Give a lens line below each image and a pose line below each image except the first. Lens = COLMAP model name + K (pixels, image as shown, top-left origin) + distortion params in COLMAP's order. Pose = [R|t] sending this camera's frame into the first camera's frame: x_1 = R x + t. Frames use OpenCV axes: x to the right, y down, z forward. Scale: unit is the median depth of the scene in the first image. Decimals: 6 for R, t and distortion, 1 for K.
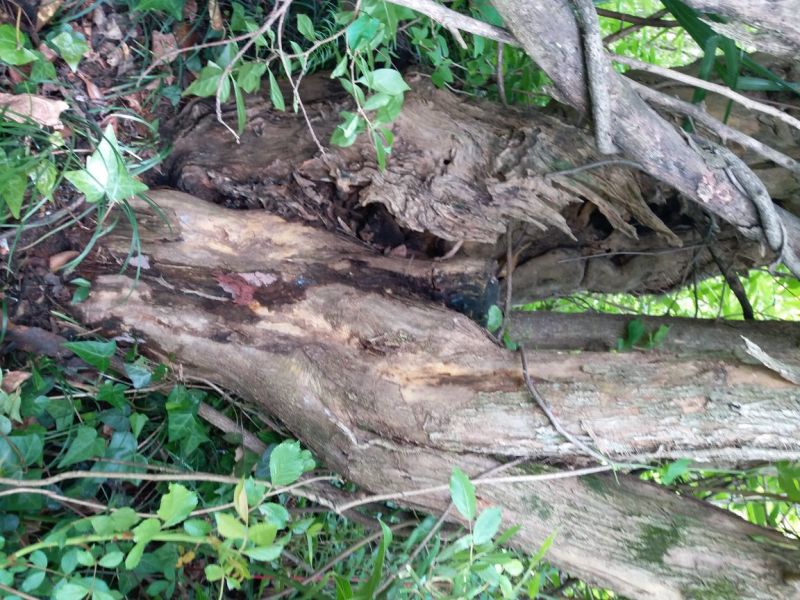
lens RADIAL K [[686.3, 0, 396.3], [0, 686.3, 301.2], [0, 0, 1]] dist [0.169291, -0.481921]
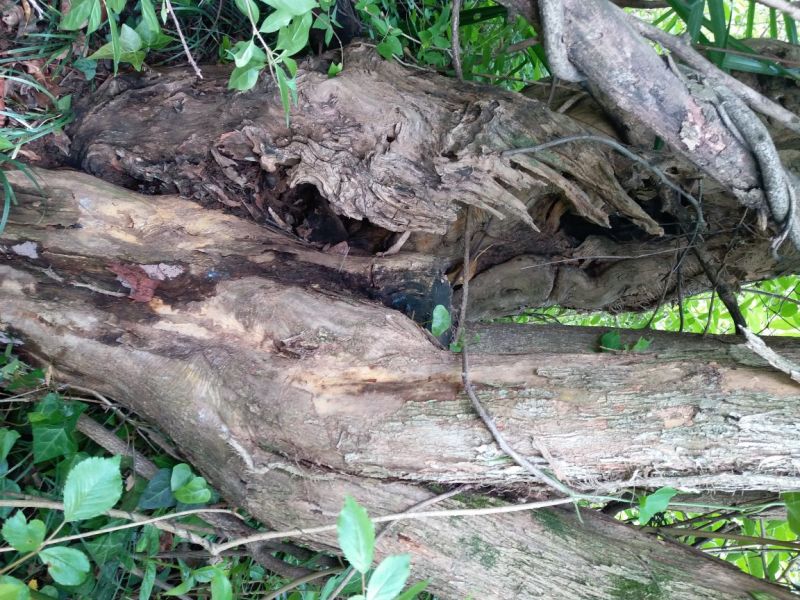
lens RADIAL K [[686.3, 0, 396.3], [0, 686.3, 301.2], [0, 0, 1]] dist [0.169291, -0.481921]
pose [[0.999623, 0.020243, 0.018550, 0.074423], [-0.019056, 0.997887, -0.062119, 0.055444], [-0.019769, 0.061742, 0.997896, 0.173021]]
